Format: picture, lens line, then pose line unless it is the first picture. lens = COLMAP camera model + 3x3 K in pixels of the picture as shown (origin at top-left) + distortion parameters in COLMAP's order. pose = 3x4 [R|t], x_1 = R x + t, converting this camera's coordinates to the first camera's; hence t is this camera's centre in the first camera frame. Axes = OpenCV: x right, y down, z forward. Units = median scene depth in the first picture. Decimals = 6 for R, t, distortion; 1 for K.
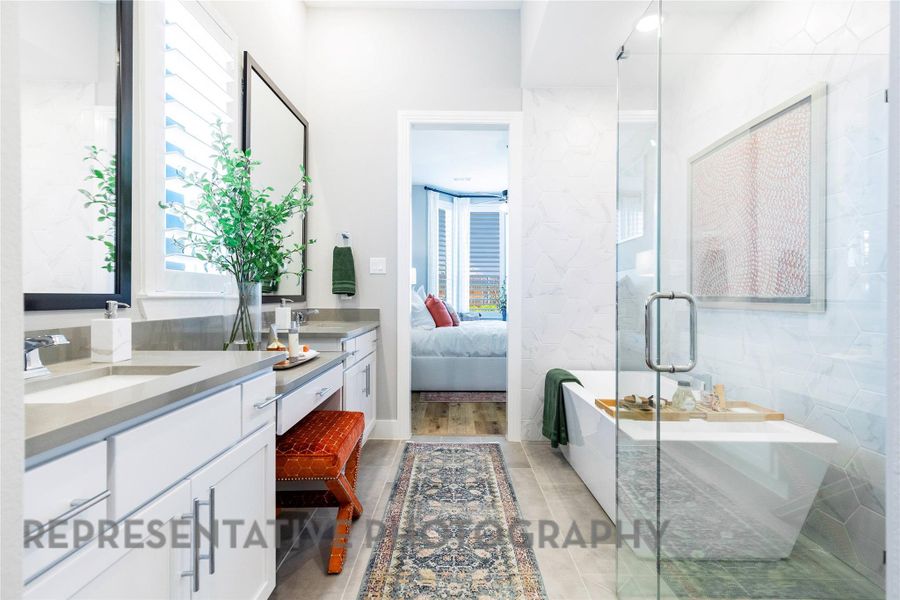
lens RADIAL K [[420.5, 0, 450.9], [0, 420.5, 286.1], [0, 0, 1]] dist [0.001828, 0.000639]
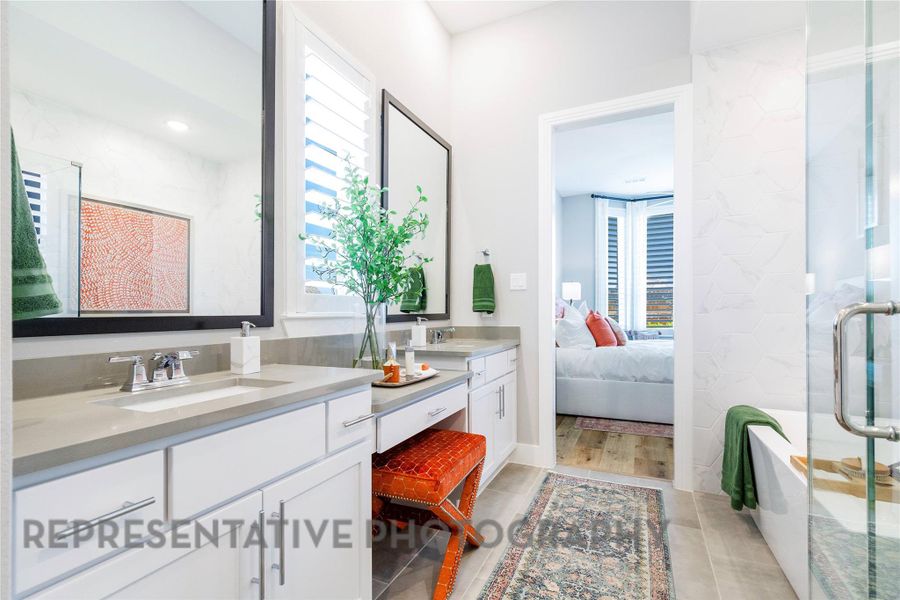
lens RADIAL K [[413.5, 0, 448.0], [0, 413.5, 304.7], [0, 0, 1]] dist [0.003277, -0.000840]
pose [[0.905122, -0.021687, -0.424599, 0.116348], [0.023522, 0.999723, -0.000920, 0.001495], [0.424501, -0.009155, 0.905381, 0.117679]]
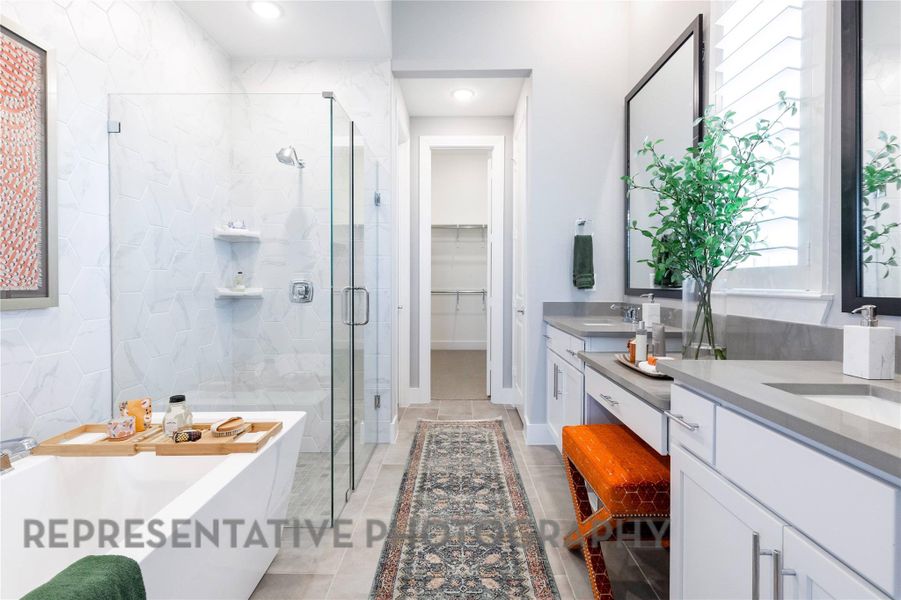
lens RADIAL K [[421.0, 0, 451.4], [0, 421.0, 286.1], [0, 0, 1]] dist [0.001828, 0.000639]
pose [[-0.999908, -0.009743, 0.009486, 0.022972], [-0.009874, 0.999855, -0.013856, 0.019242], [-0.009349, -0.013948, -0.999859, 1.556997]]
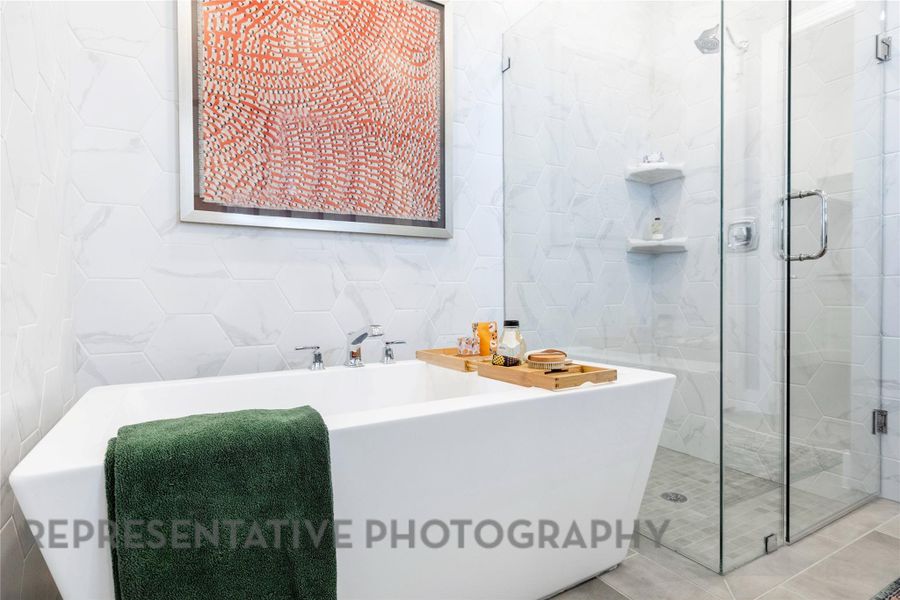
lens RADIAL K [[475.2, 0, 450.0], [0, 475.2, 300.0], [0, 0, 1]] dist [0.000155, -0.001425]
pose [[-0.504883, -0.018635, 0.862986, -0.061283], [-0.016048, 0.999797, 0.012200, 0.158444], [-0.863038, -0.007690, -0.505080, 1.285417]]
